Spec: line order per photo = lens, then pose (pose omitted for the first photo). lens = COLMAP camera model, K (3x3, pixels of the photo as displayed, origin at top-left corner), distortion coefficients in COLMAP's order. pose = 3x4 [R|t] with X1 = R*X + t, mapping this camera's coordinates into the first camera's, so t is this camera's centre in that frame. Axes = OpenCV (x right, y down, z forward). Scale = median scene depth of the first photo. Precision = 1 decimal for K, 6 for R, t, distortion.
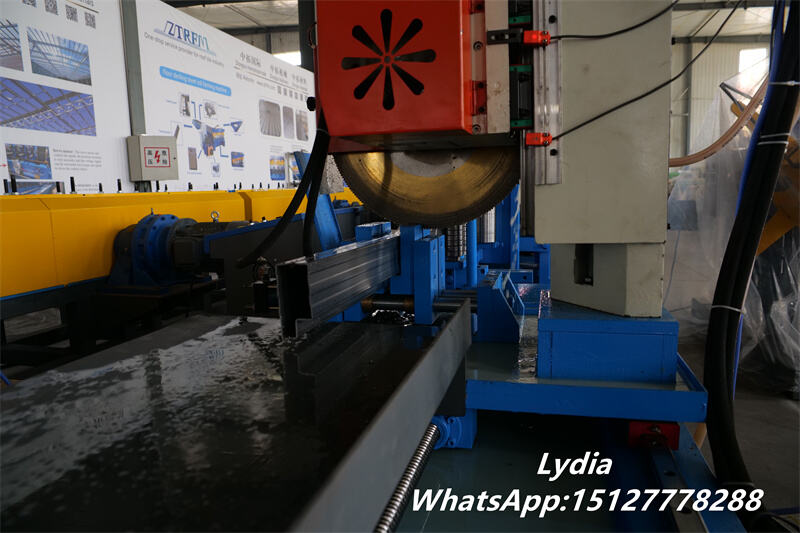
lens RADIAL K [[544.1, 0, 400.0], [0, 544.1, 266.5], [0, 0, 1]] dist [-0.121044, 0.099918]
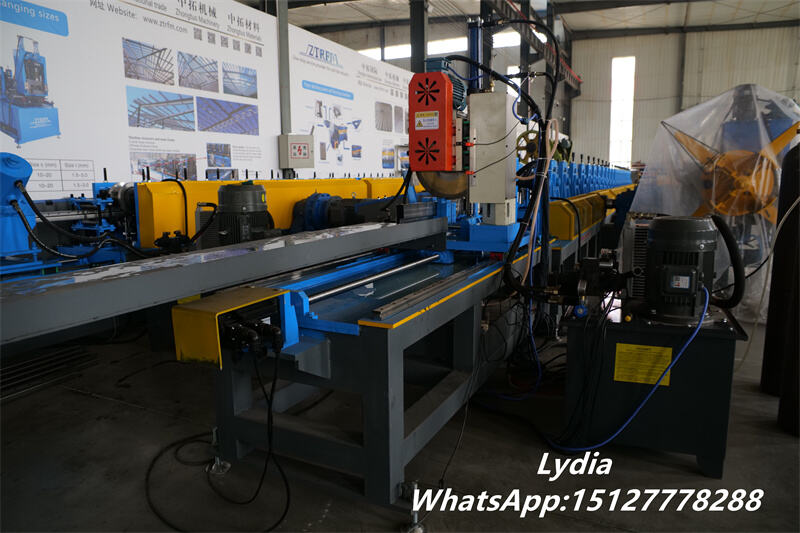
lens RADIAL K [[544.1, 0, 400.0], [0, 544.1, 266.5], [0, 0, 1]] dist [-0.121044, 0.099918]
pose [[0.981044, 0.048704, -0.187567, 0.049521], [-0.043893, 0.998594, 0.029722, 0.028436], [0.188751, -0.020925, 0.981802, -0.252479]]
